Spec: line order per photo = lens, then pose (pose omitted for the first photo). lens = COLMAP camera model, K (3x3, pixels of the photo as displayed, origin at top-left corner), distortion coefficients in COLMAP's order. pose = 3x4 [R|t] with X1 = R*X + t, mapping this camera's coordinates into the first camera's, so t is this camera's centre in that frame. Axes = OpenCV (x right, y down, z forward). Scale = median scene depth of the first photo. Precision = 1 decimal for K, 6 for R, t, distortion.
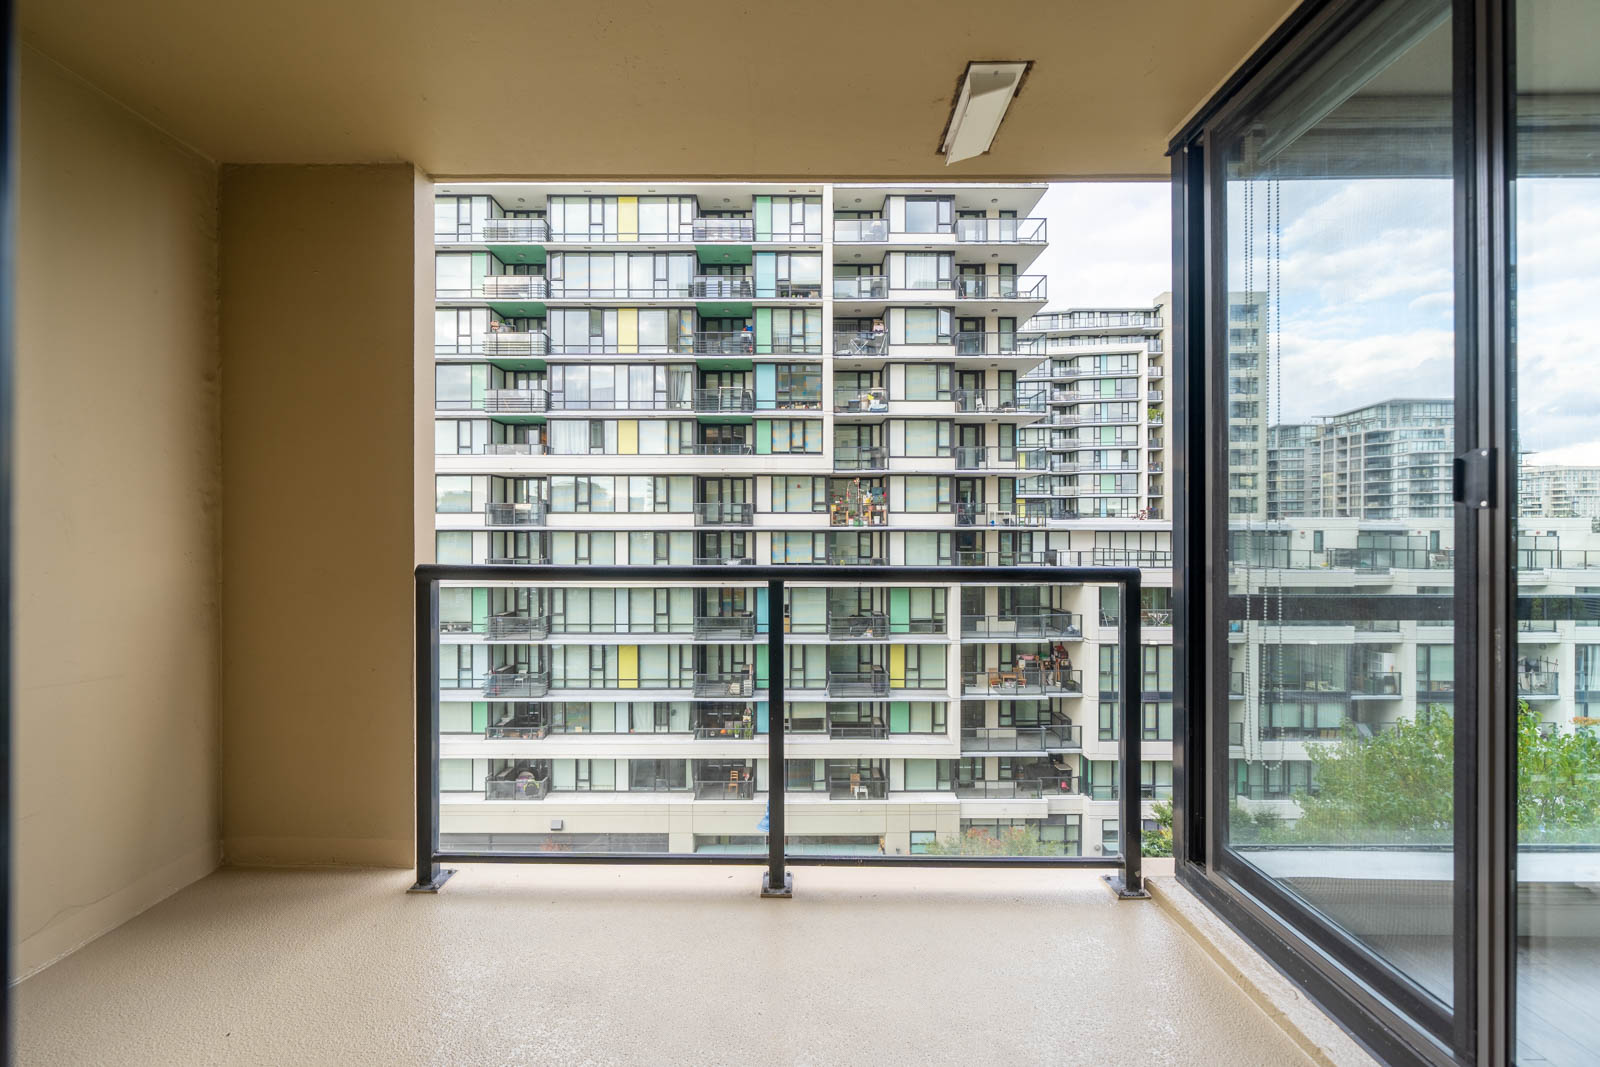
lens RADIAL K [[640.2, 0, 805.5], [0, 640.2, 540.5], [0, 0, 1]] dist [0.007458, -0.001269]
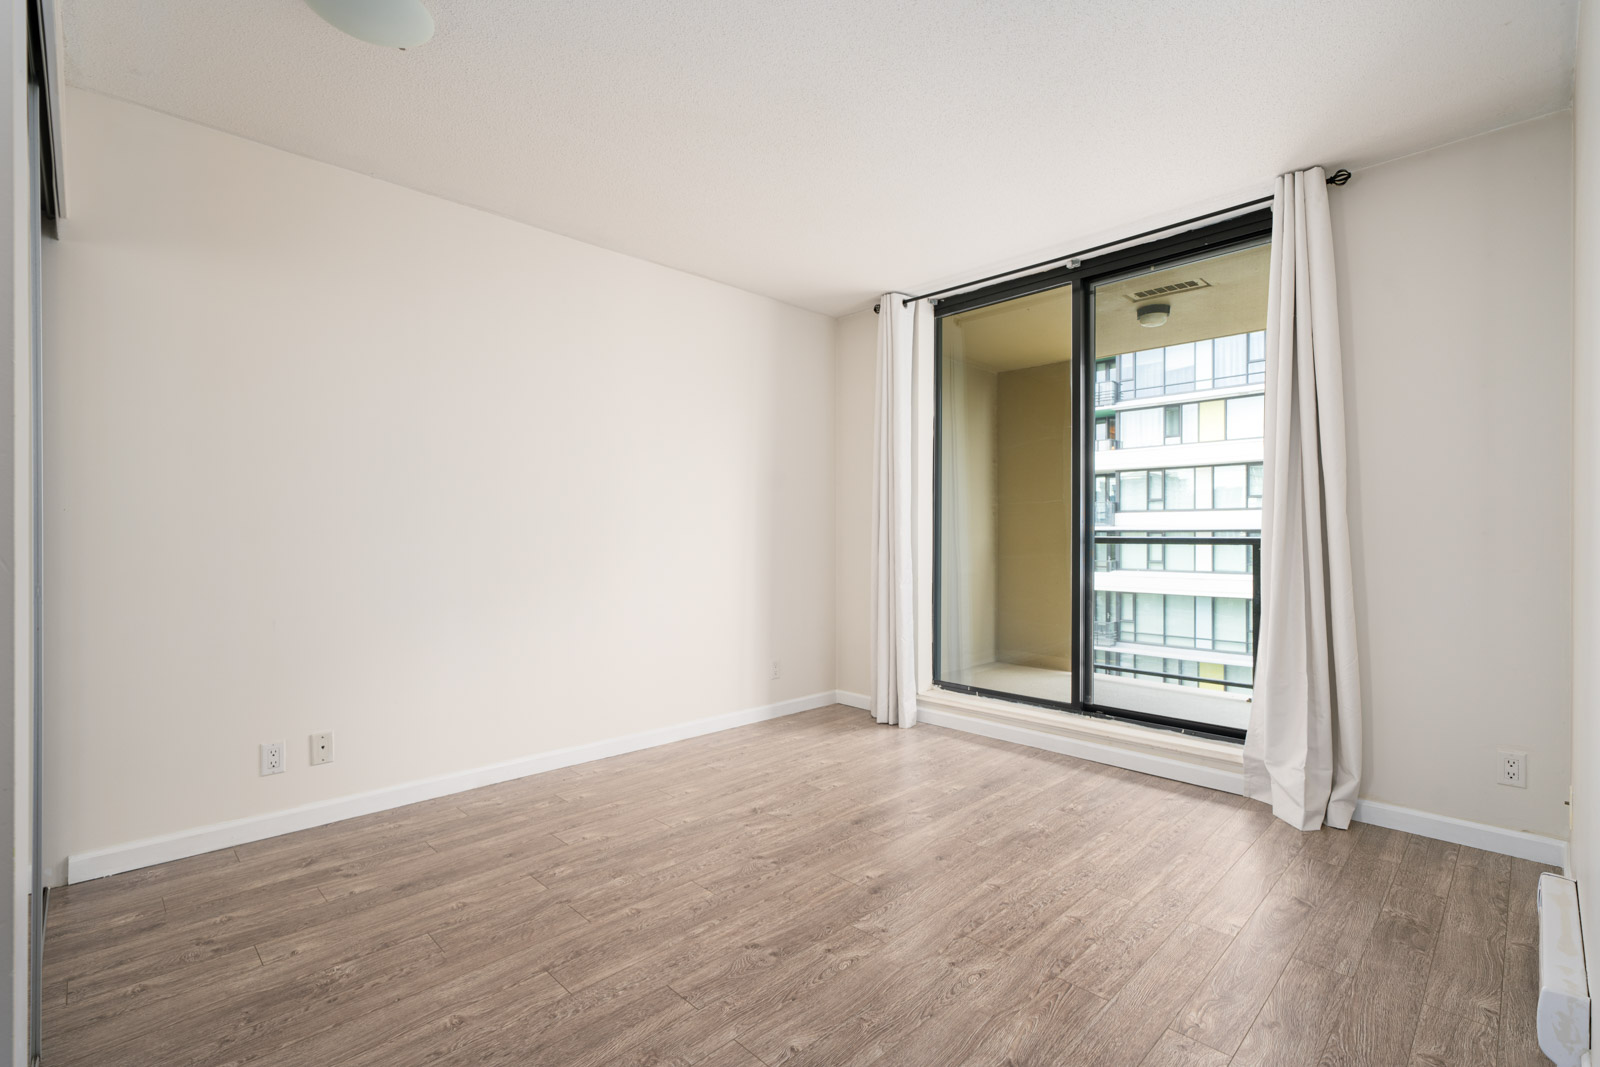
lens RADIAL K [[777.6, 0, 762.7], [0, 777.6, 537.7], [0, 0, 1]] dist [0.004560, 0.001868]
pose [[0.694259, -0.000612, -0.719725, 0.056744], [-0.006507, 0.999953, -0.007127, 0.006393], [0.719696, 0.009631, 0.694223, -0.158774]]
